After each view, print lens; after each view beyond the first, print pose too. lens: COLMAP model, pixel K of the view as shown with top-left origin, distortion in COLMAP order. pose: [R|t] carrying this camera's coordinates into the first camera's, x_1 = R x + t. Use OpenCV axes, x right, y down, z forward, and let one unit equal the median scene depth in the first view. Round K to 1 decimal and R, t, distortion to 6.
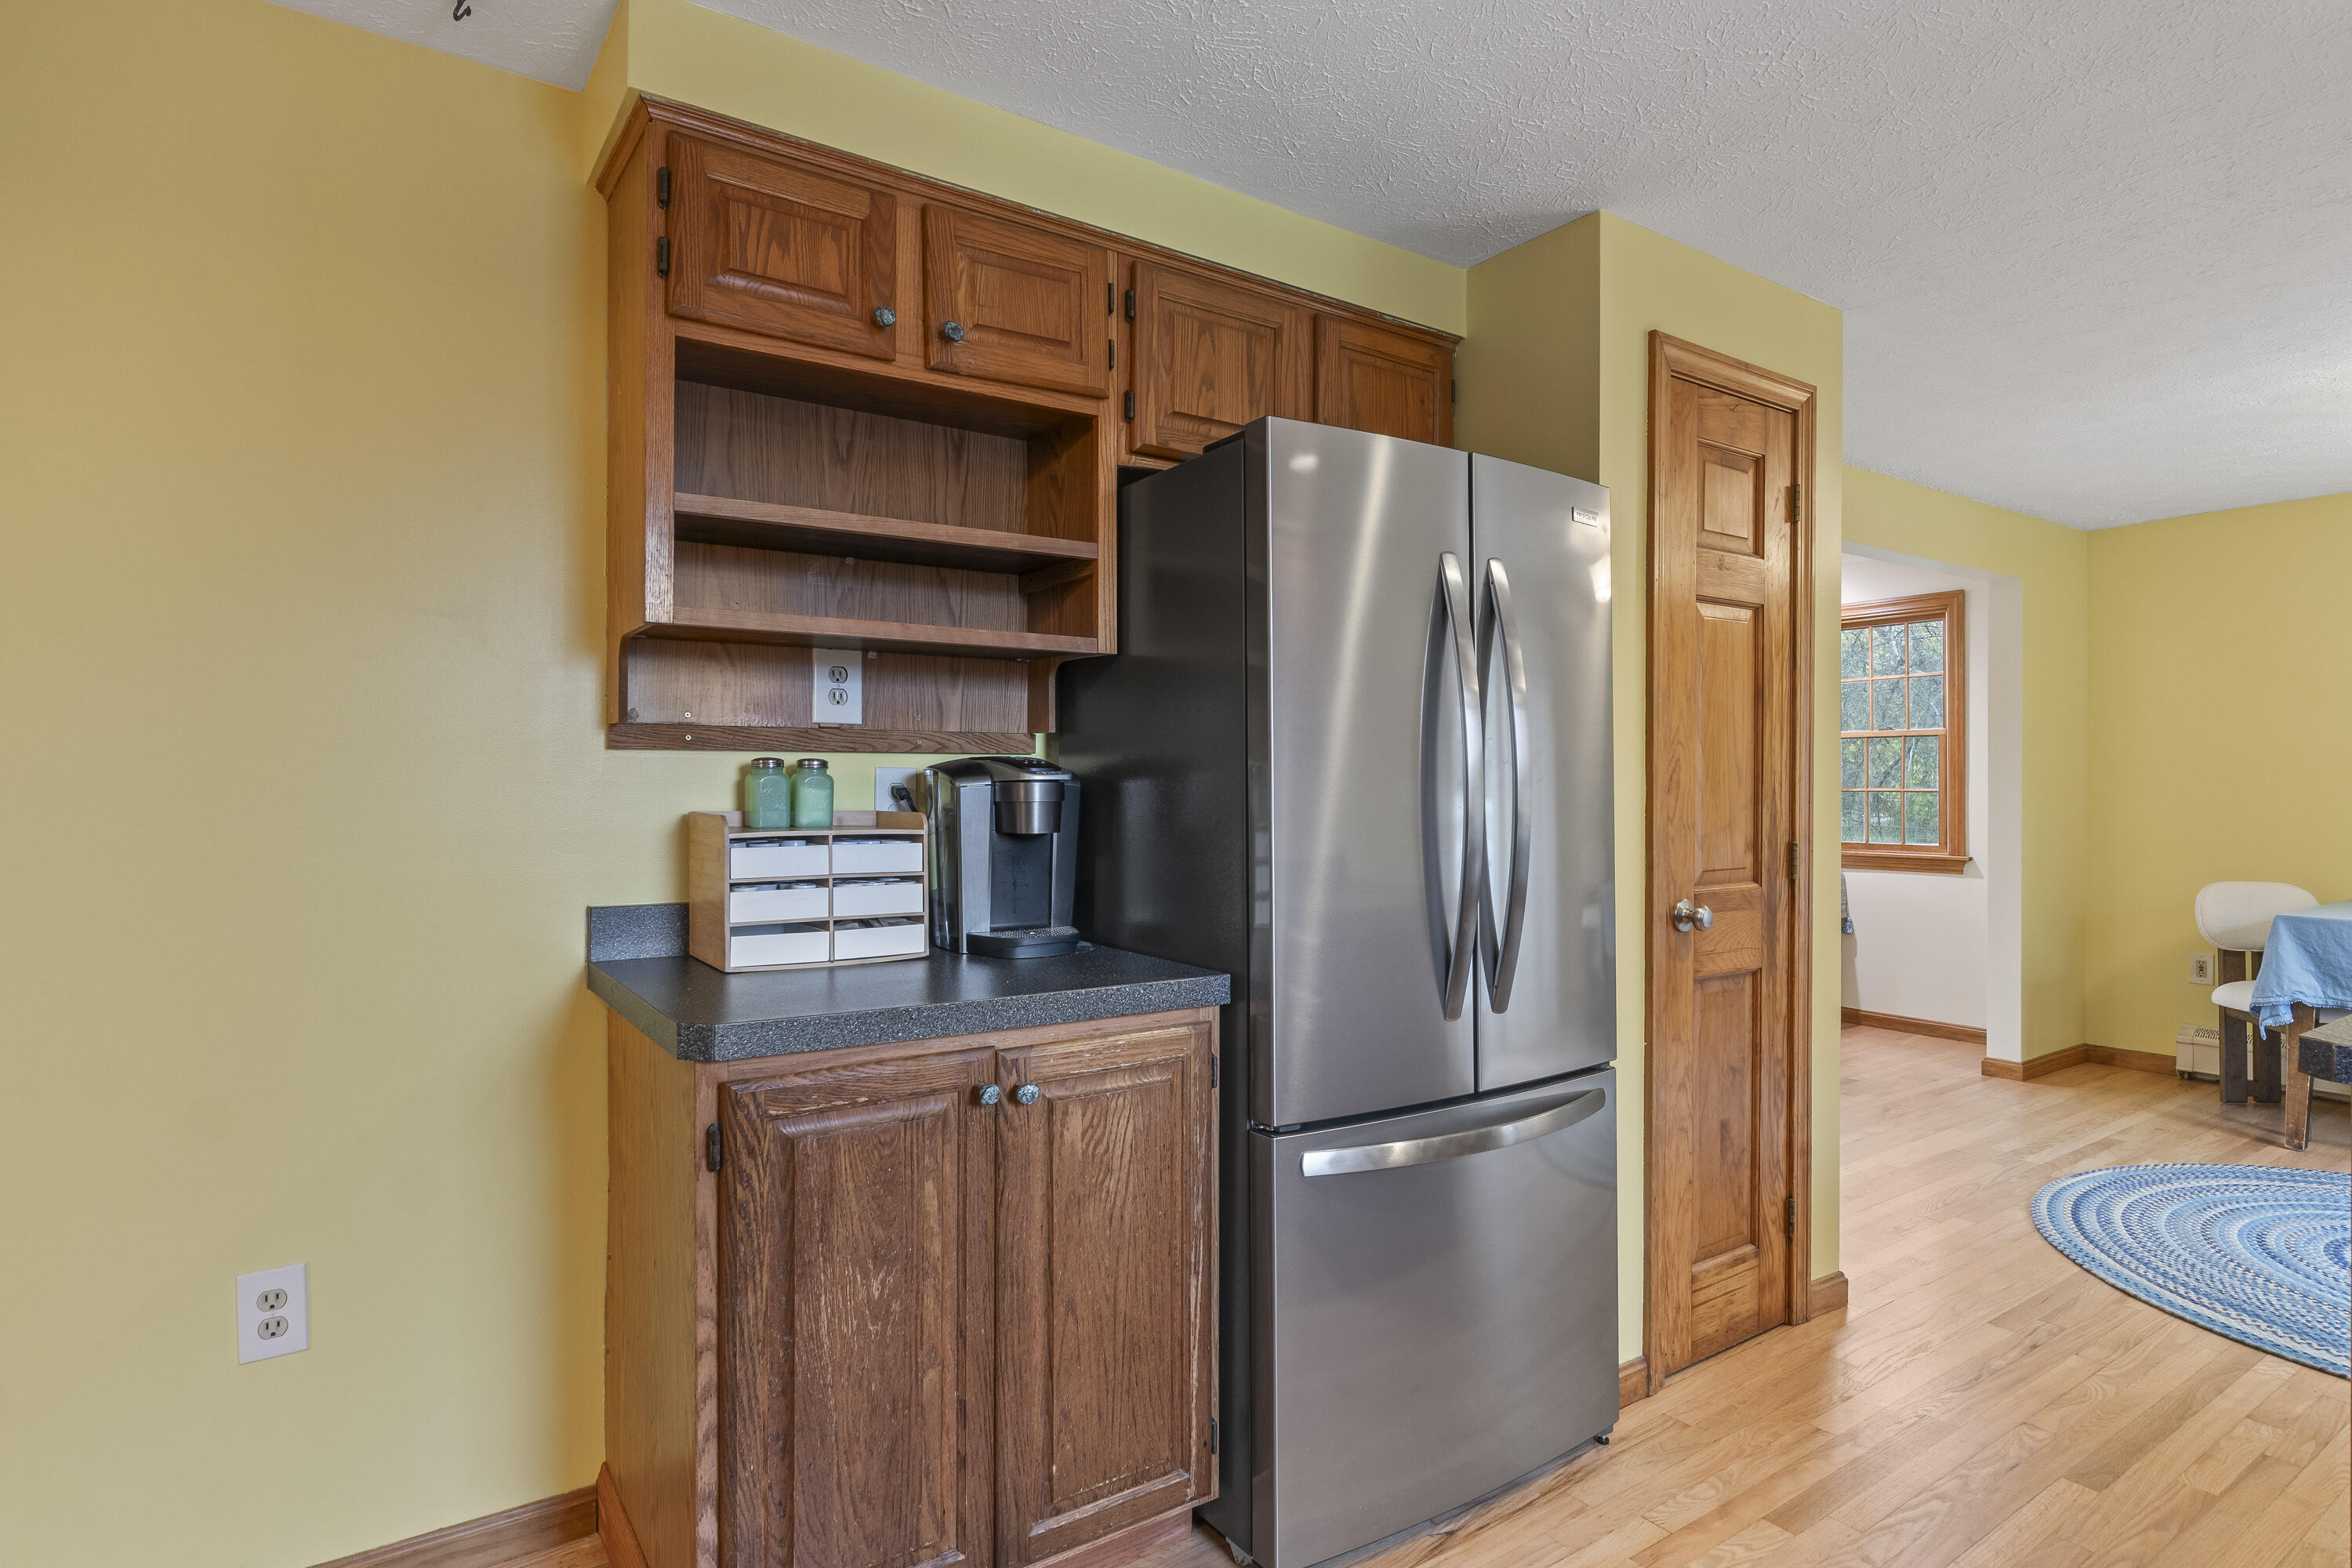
lens RADIAL K [[1219.3, 0, 1170.3], [0, 1219.3, 784.0], [0, 0, 1]] dist [-0.005728, -0.000849]
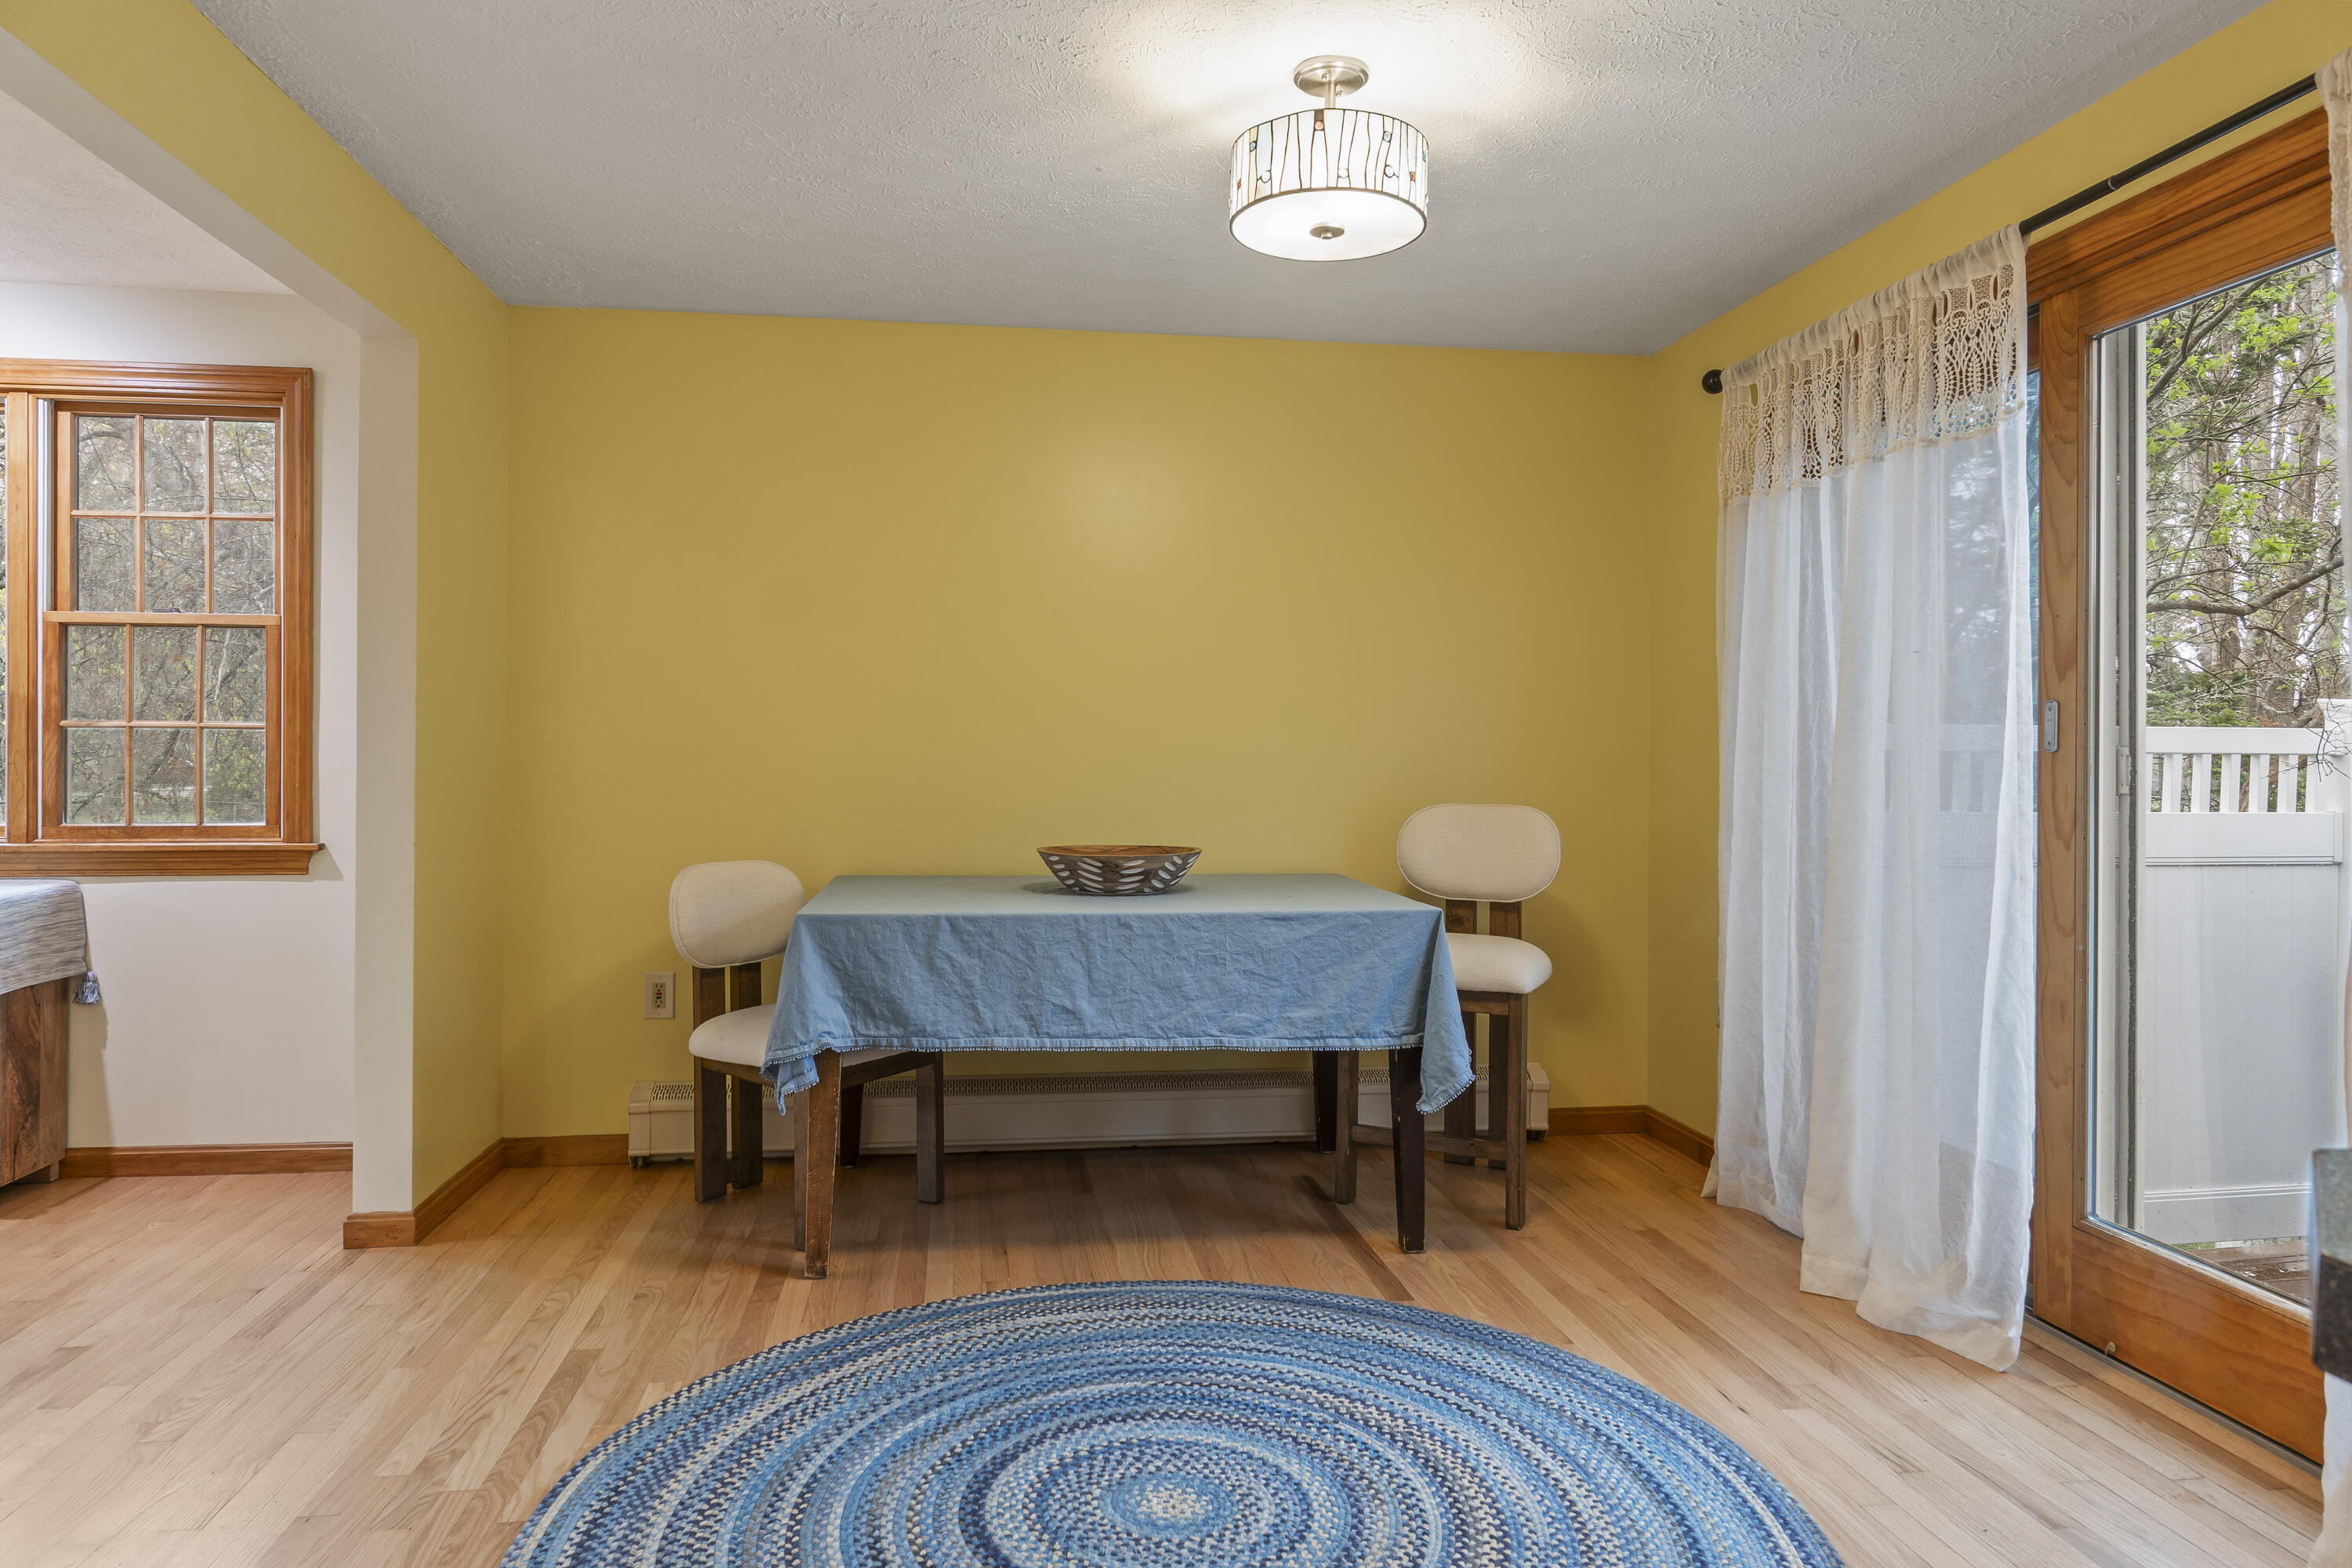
lens RADIAL K [[1489.4, 0, 1170.7], [0, 1489.4, 745.5], [0, 0, 1]] dist [-0.005620, 0.000633]
pose [[0.444541, 0.003302, 0.895752, 0.250889], [-0.003191, 0.999993, -0.002103, 0.017236], [-0.895753, -0.001923, 0.444549, 0.397225]]
